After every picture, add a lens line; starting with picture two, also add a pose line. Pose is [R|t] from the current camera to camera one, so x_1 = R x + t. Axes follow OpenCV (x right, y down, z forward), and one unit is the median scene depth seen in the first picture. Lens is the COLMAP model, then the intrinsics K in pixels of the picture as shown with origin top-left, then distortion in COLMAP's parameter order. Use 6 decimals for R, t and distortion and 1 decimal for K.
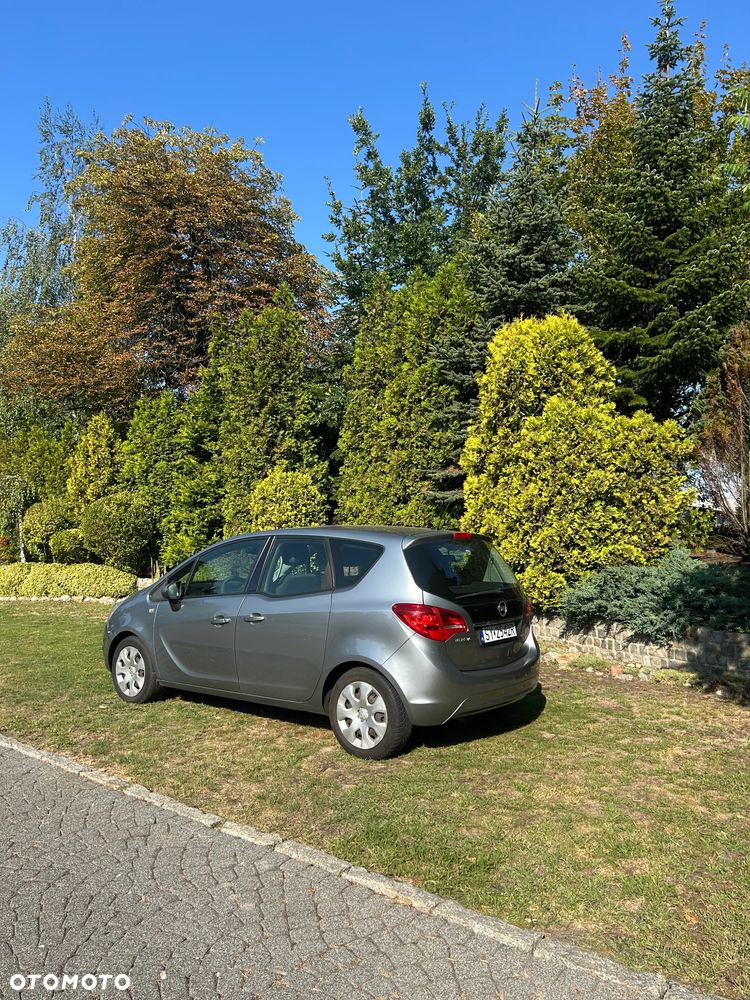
lens RADIAL K [[753.2, 0, 377.8], [0, 753.2, 523.4], [0, 0, 1]] dist [0.013125, -0.036490]
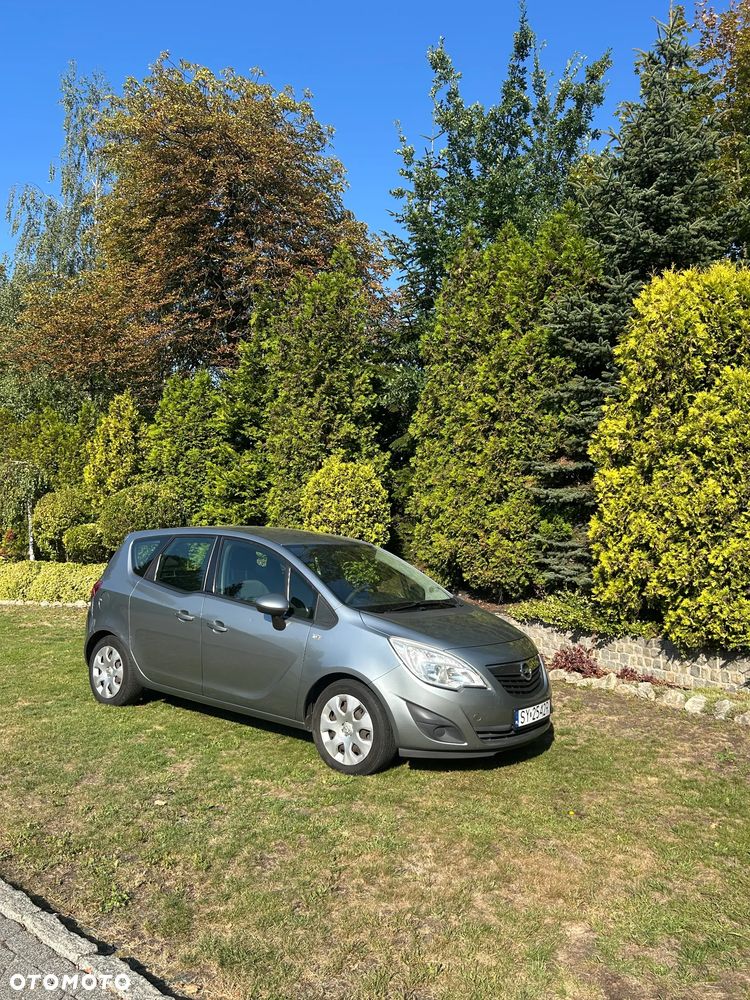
lens RADIAL K [[753.2, 0, 367.0], [0, 753.2, 522.7], [0, 0, 1]] dist [0.013125, -0.036490]
pose [[0.999534, 0.024453, -0.018286, -0.077660], [-0.024496, 0.999698, -0.002120, 0.000367], [0.018228, 0.002567, 0.999831, 0.152959]]
